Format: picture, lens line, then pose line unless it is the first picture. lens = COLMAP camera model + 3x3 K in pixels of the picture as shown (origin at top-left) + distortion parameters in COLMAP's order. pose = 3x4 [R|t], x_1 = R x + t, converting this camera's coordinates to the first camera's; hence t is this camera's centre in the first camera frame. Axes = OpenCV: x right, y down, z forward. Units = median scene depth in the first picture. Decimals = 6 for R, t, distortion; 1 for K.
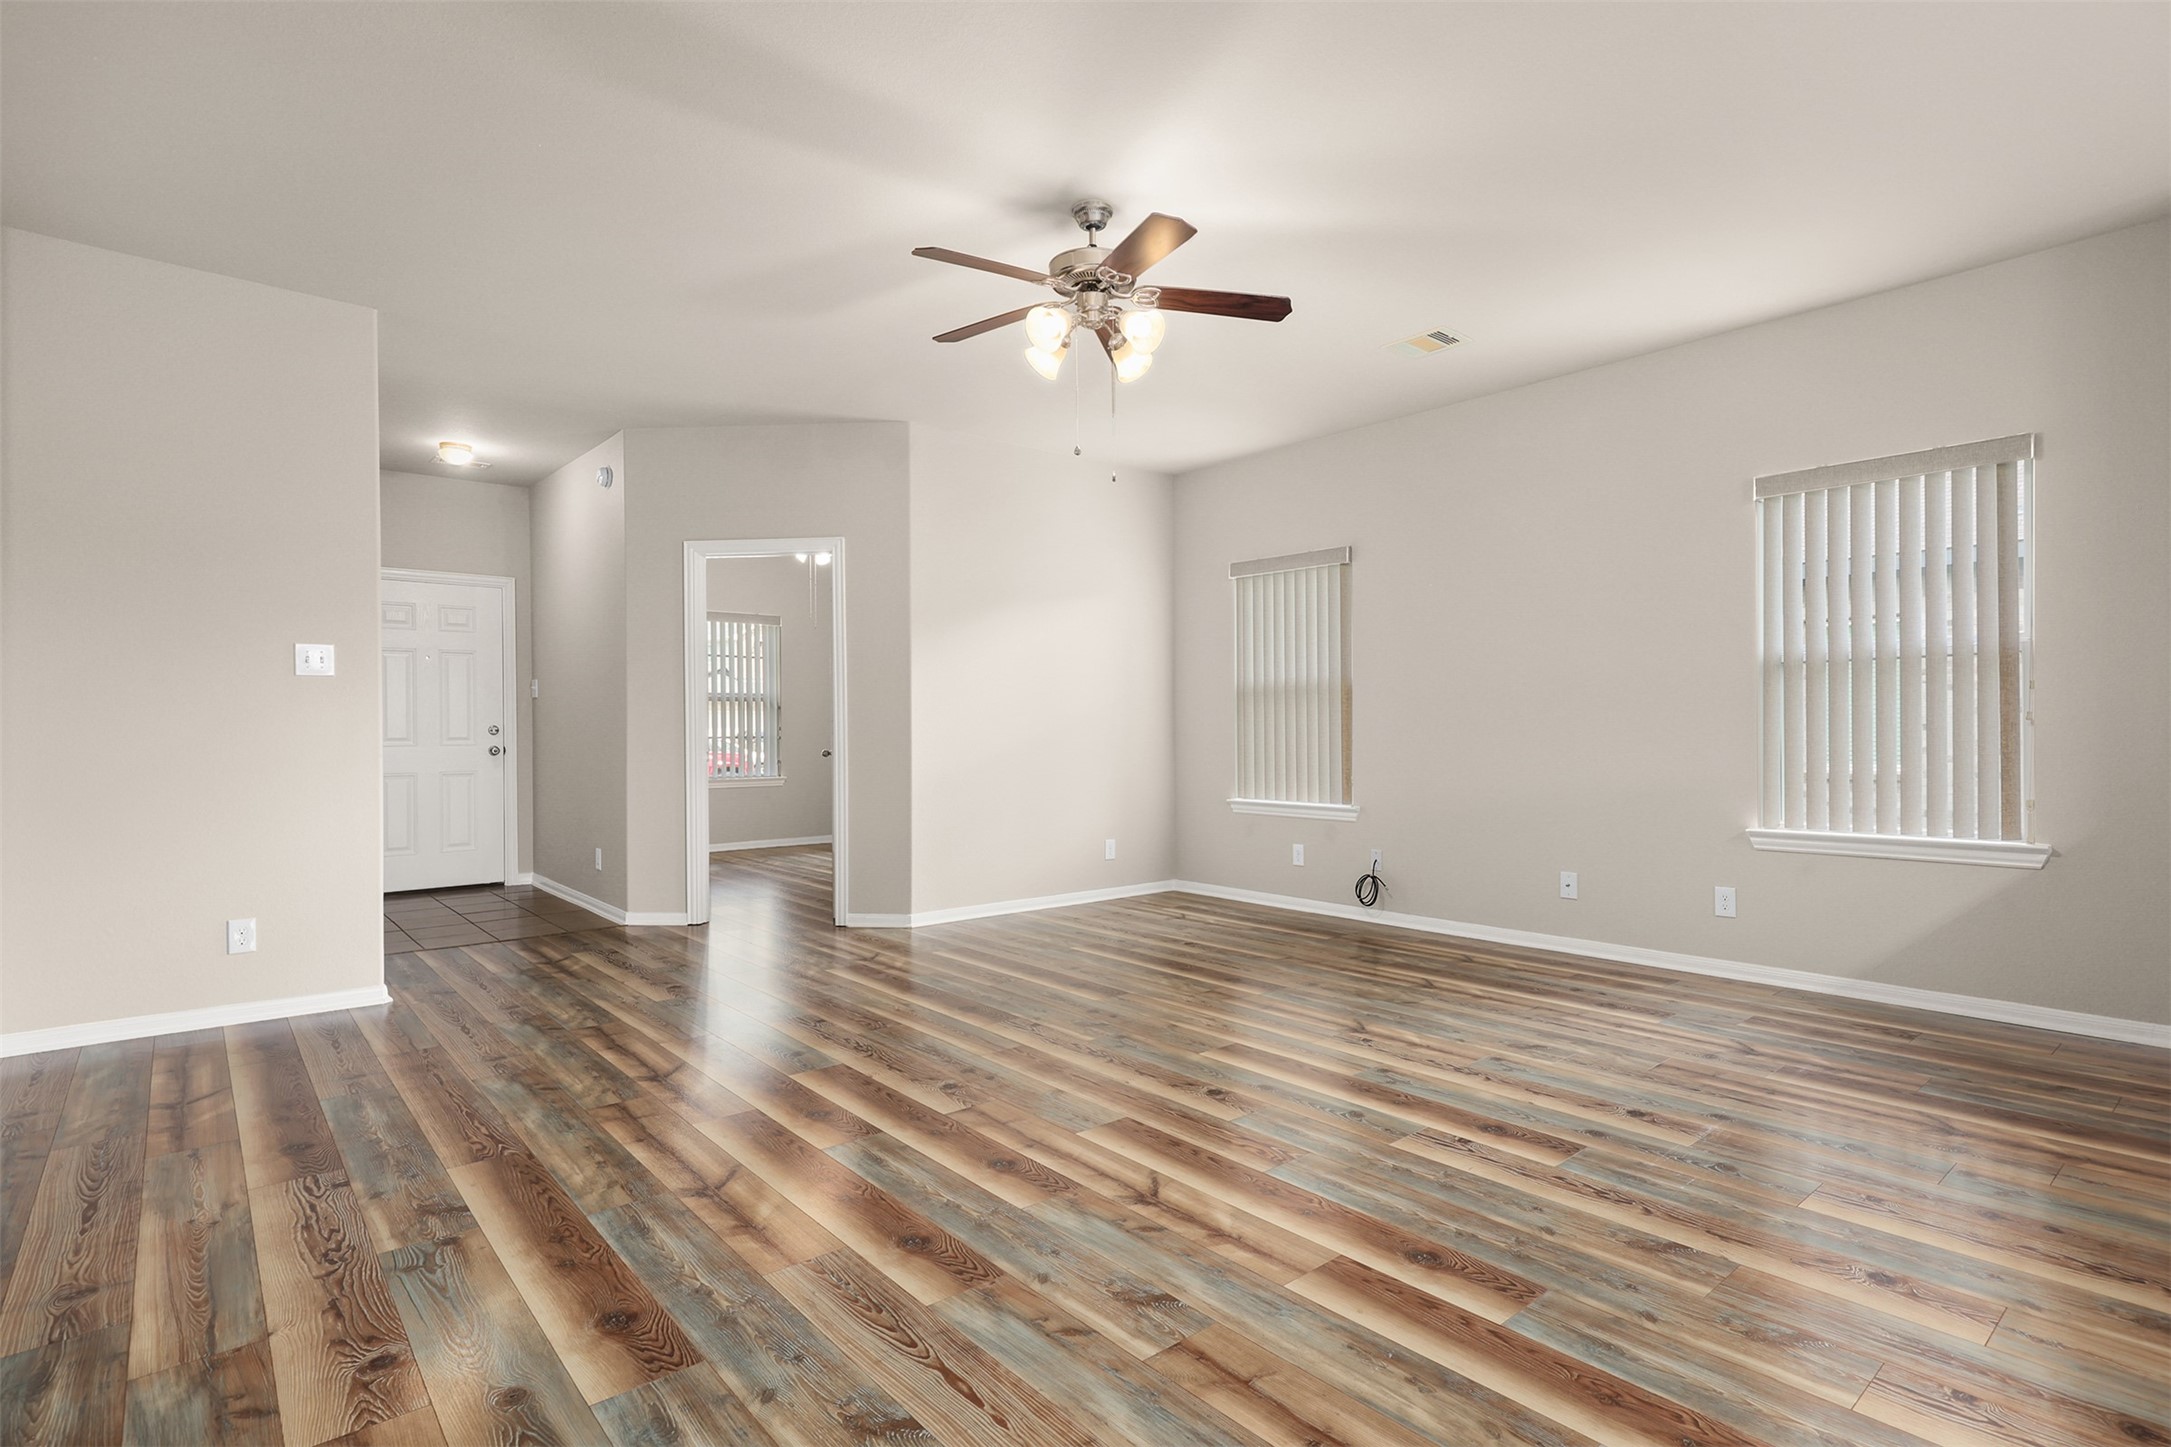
lens RADIAL K [[1031.5, 0, 1073.9], [0, 1031.5, 729.0], [0, 0, 1]] dist [0.001378, -0.000480]
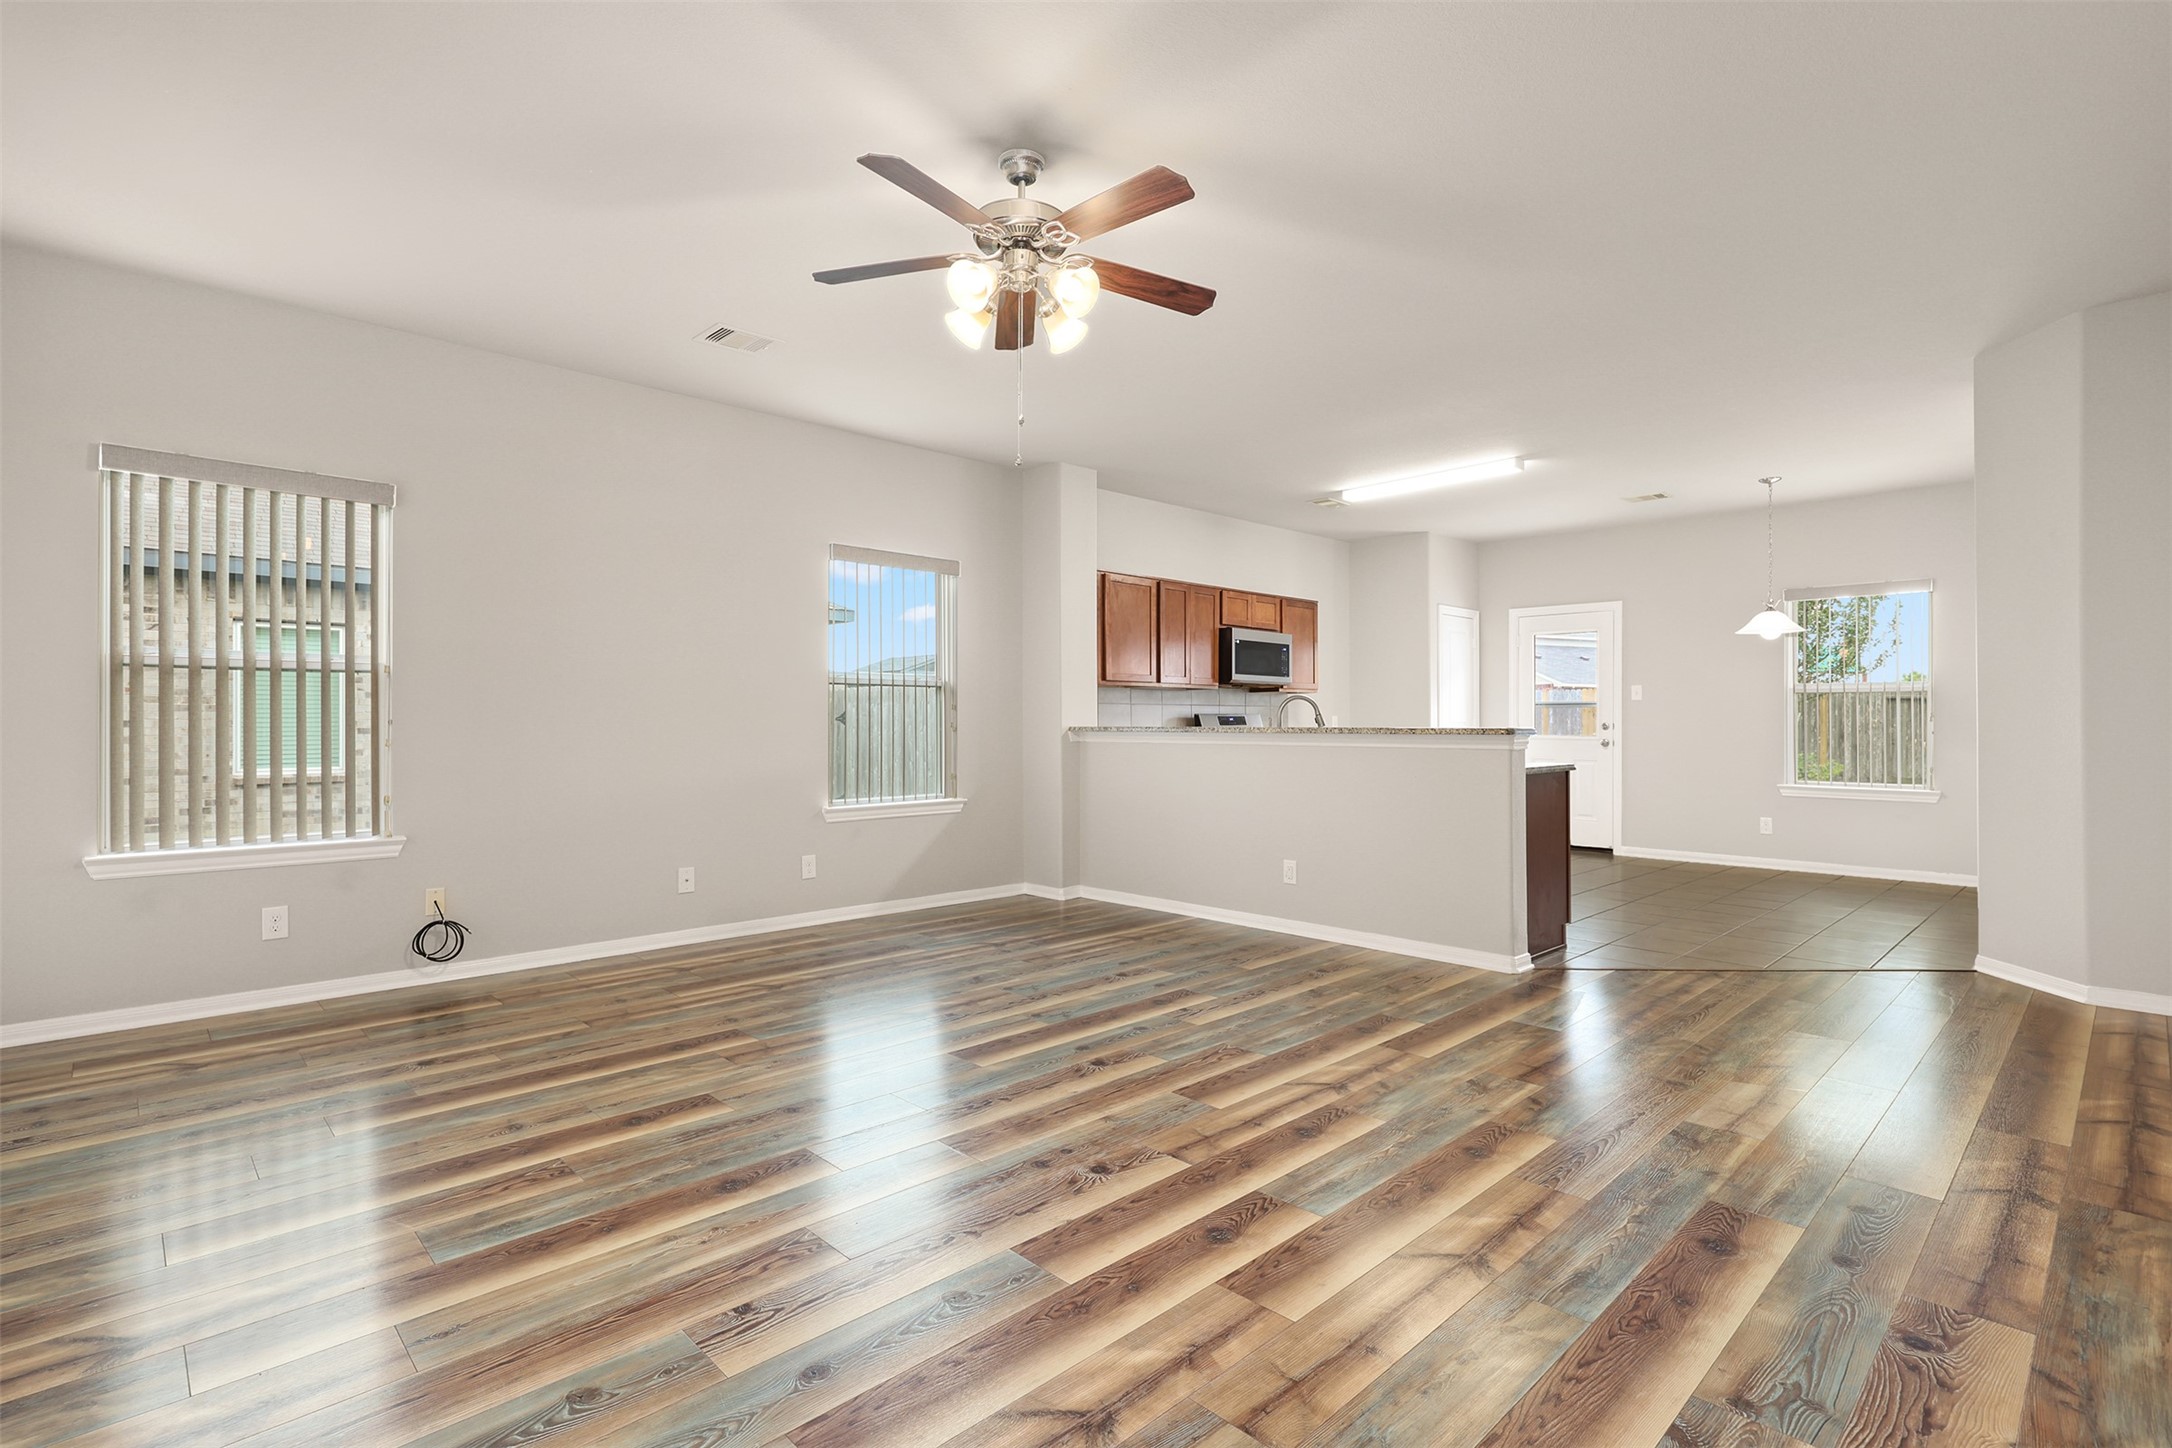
lens RADIAL K [[1032.0, 0, 1054.5], [0, 1032.0, 723.8], [0, 0, 1]] dist [0.001378, -0.000480]
pose [[-0.039435, 0.004123, 0.999214, -1.237214], [0.001155, 0.999991, -0.004081, -0.005049], [-0.999221, 0.000994, -0.039440, 1.408044]]
